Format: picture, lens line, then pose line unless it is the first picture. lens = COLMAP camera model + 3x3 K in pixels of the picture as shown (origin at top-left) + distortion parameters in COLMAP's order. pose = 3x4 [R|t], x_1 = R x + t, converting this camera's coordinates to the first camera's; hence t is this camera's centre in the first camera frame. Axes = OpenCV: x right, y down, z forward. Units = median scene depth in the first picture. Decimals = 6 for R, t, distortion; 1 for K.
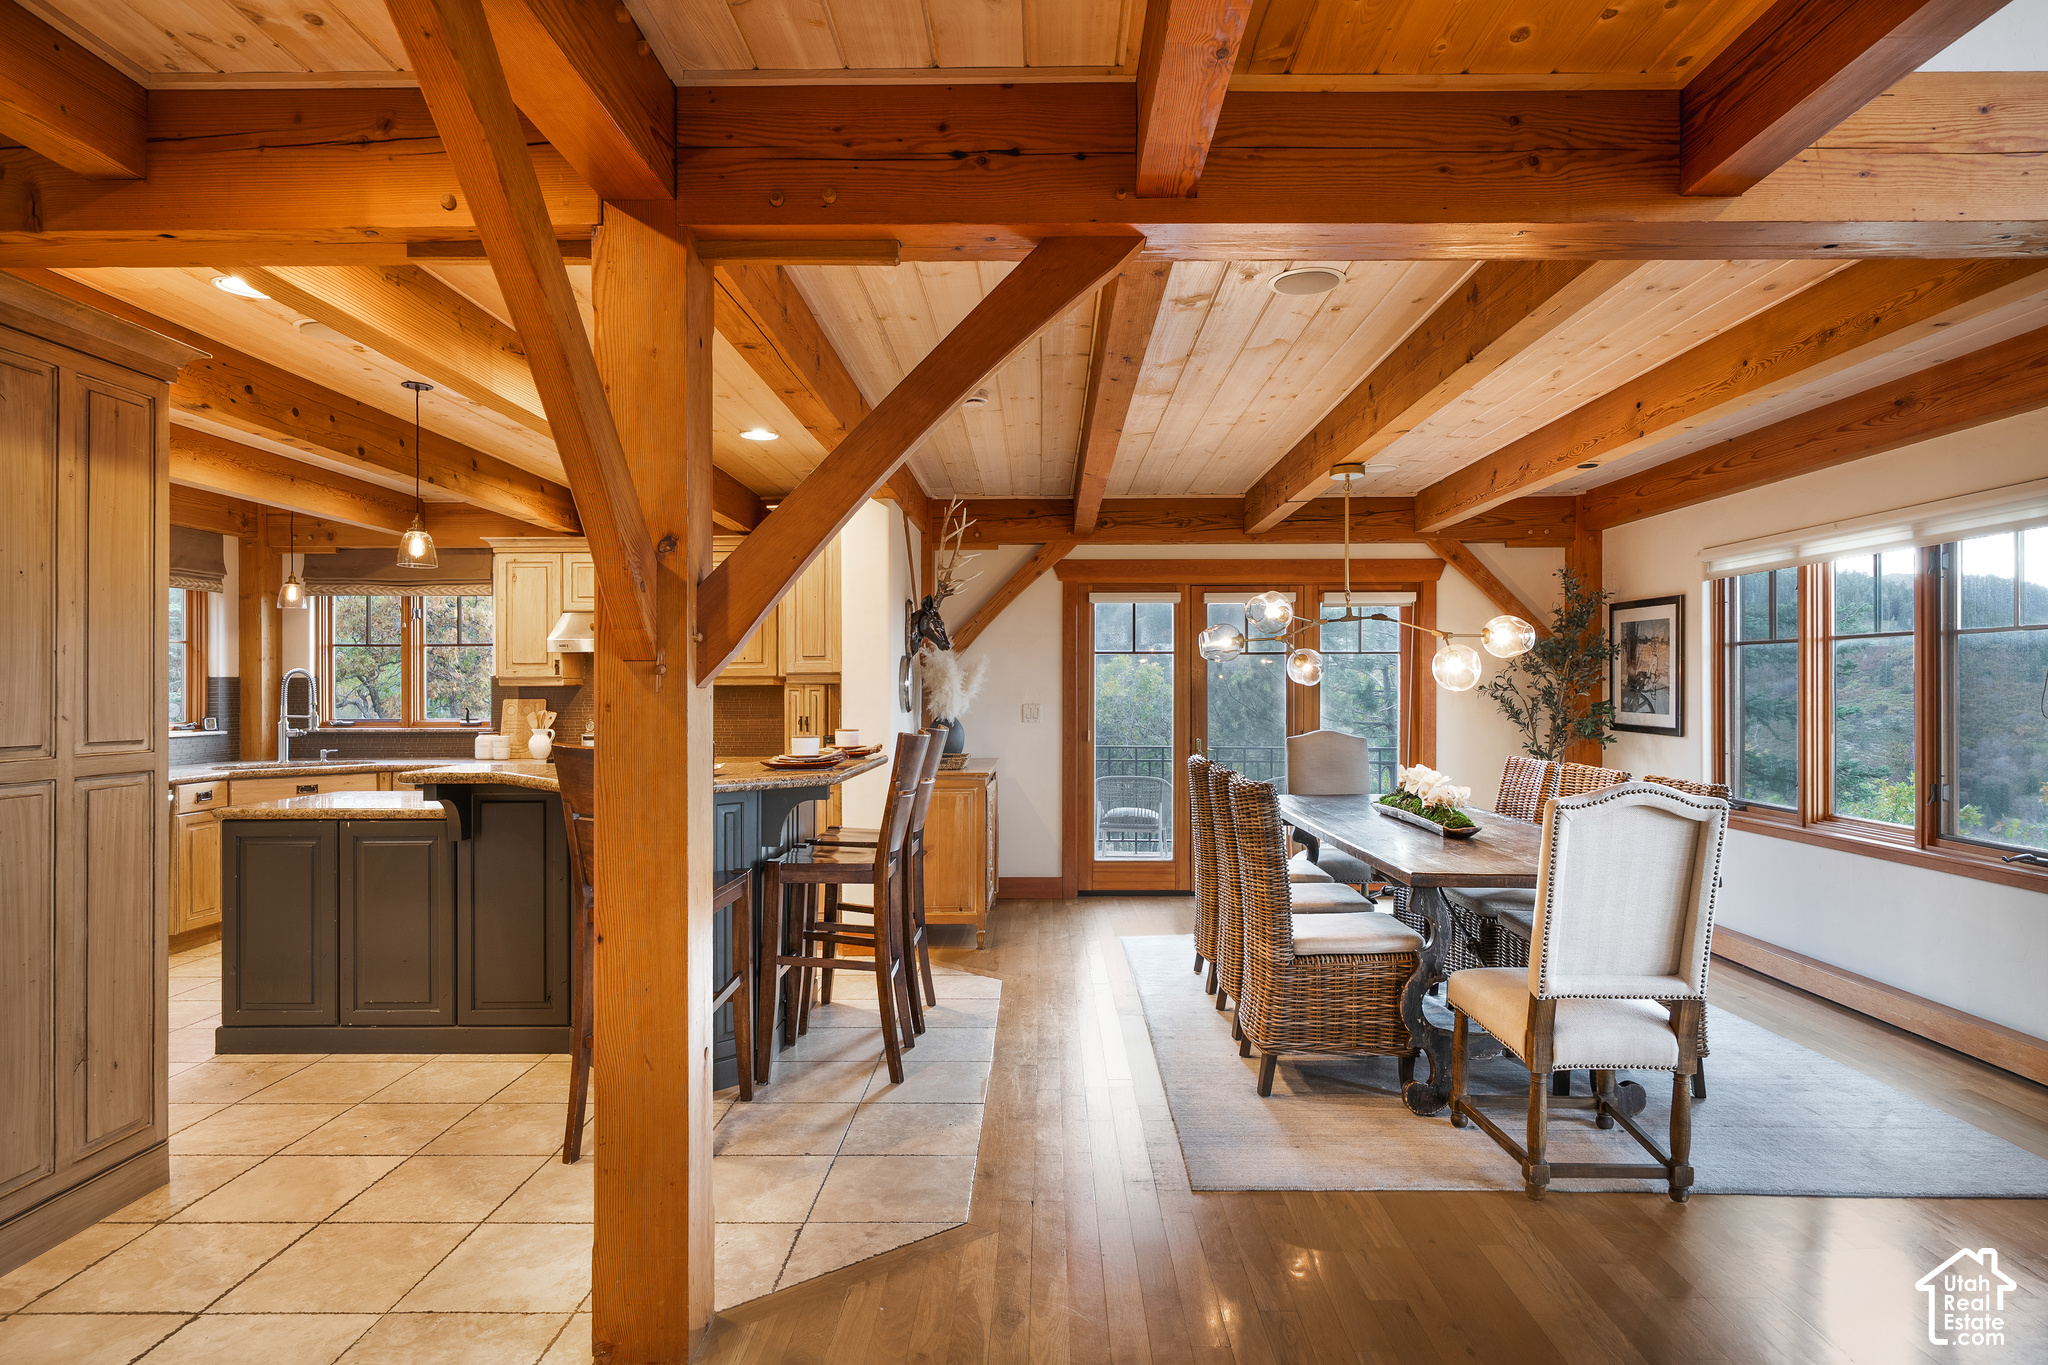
lens RADIAL K [[1128.5, 0, 1025.1], [0, 1128.5, 683.3], [0, 0, 1]] dist [0.001222, -0.000009]
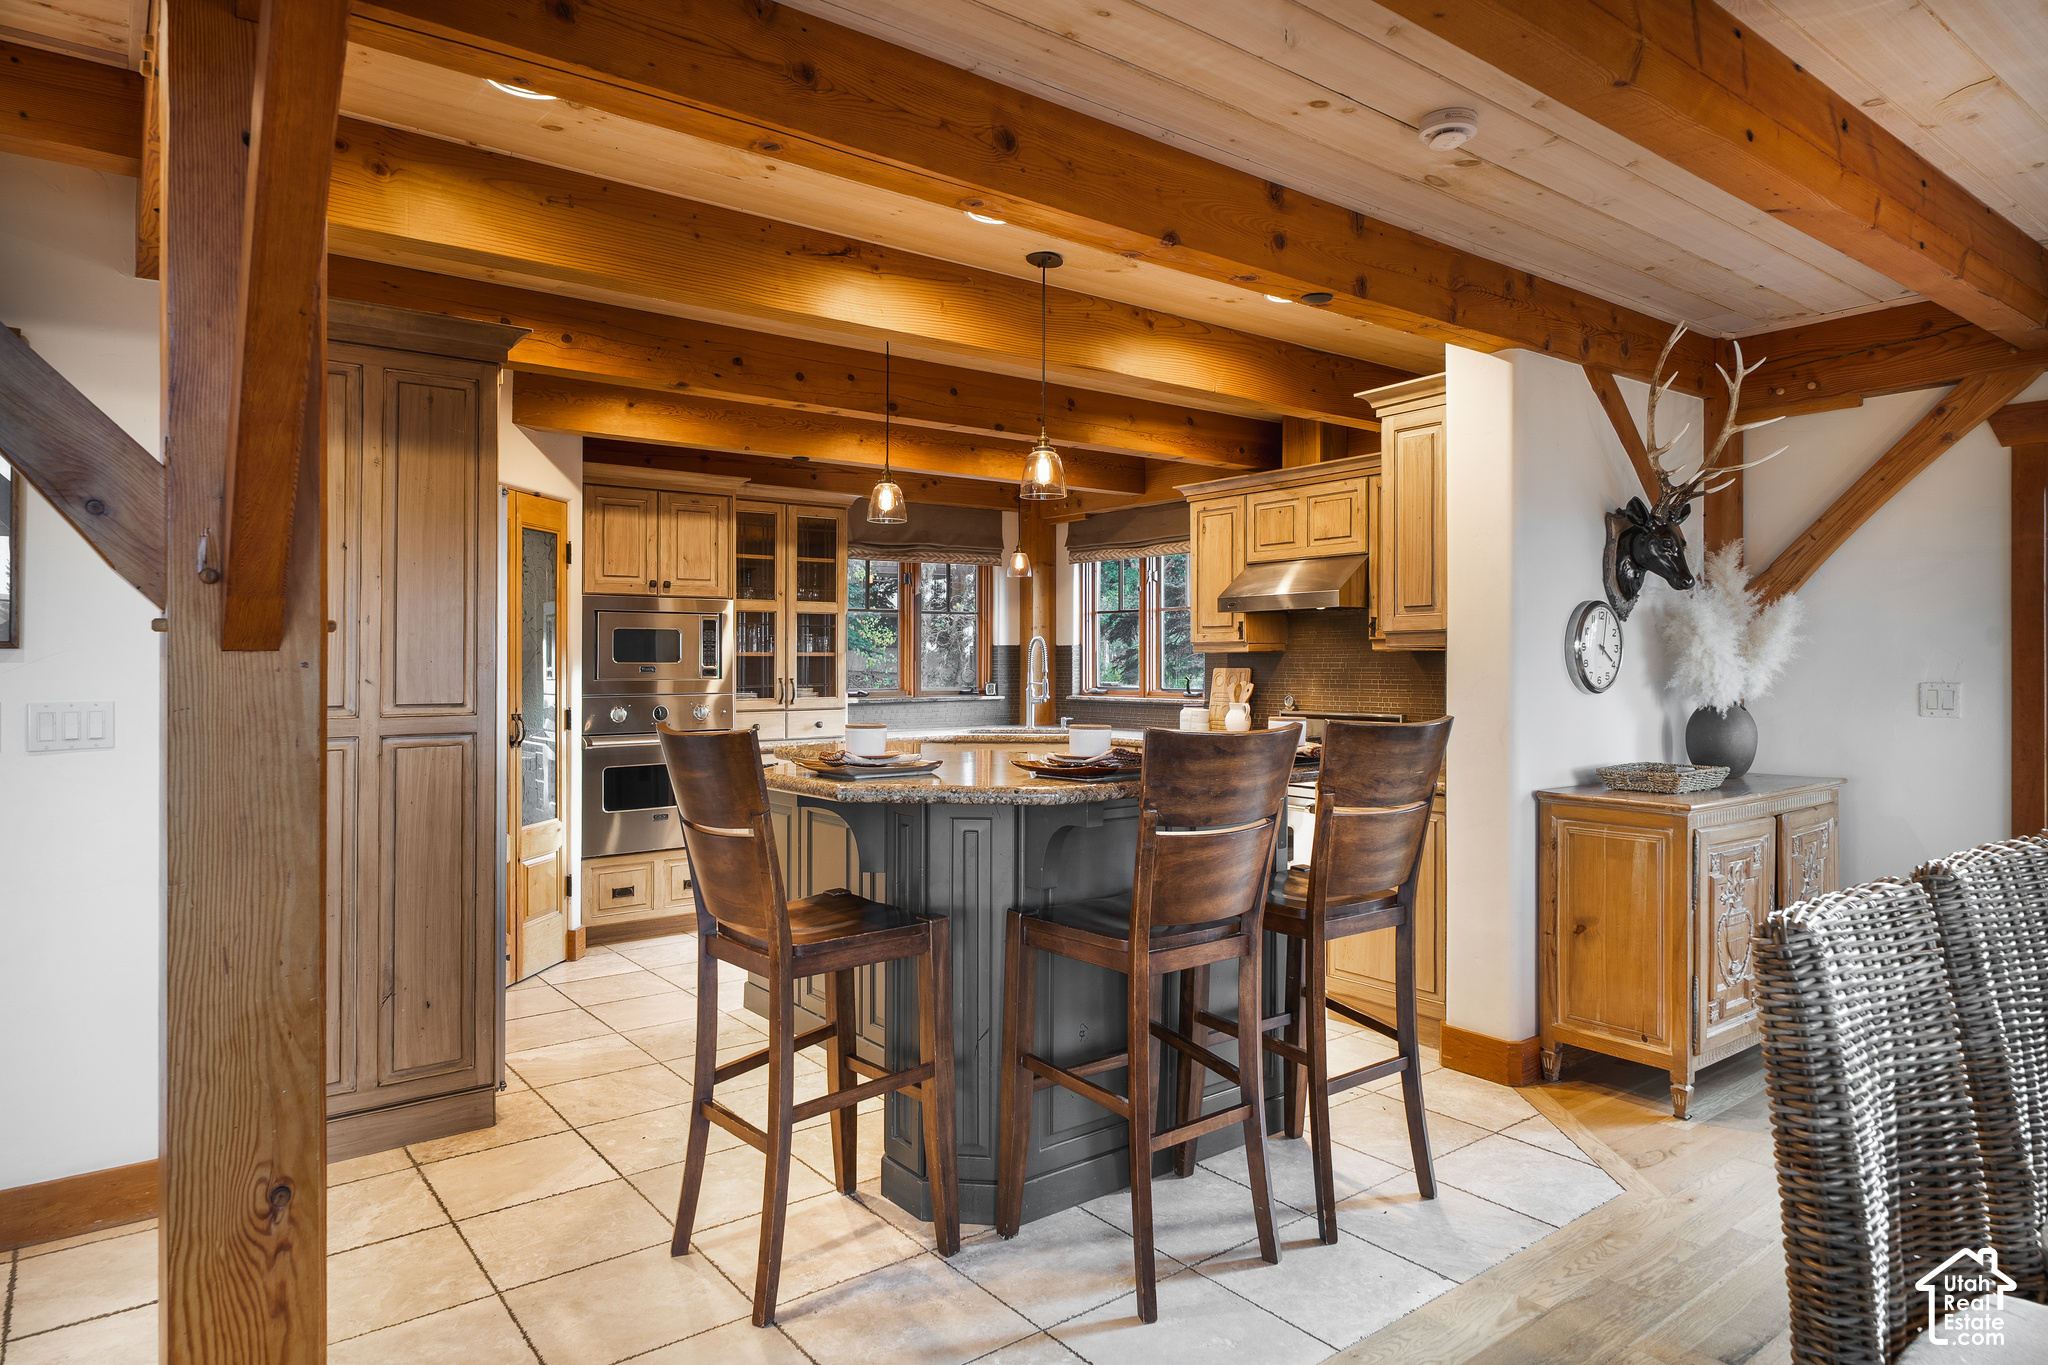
lens RADIAL K [[1207.2, 0, 1030.0], [0, 1207.2, 650.2], [0, 0, 1]] dist [-0.000692, -0.000206]
pose [[0.621878, -0.005186, -0.783097, 0.212099], [0.004516, 0.999985, -0.003037, 0.002877], [0.783101, -0.001648, 0.621893, 0.342826]]
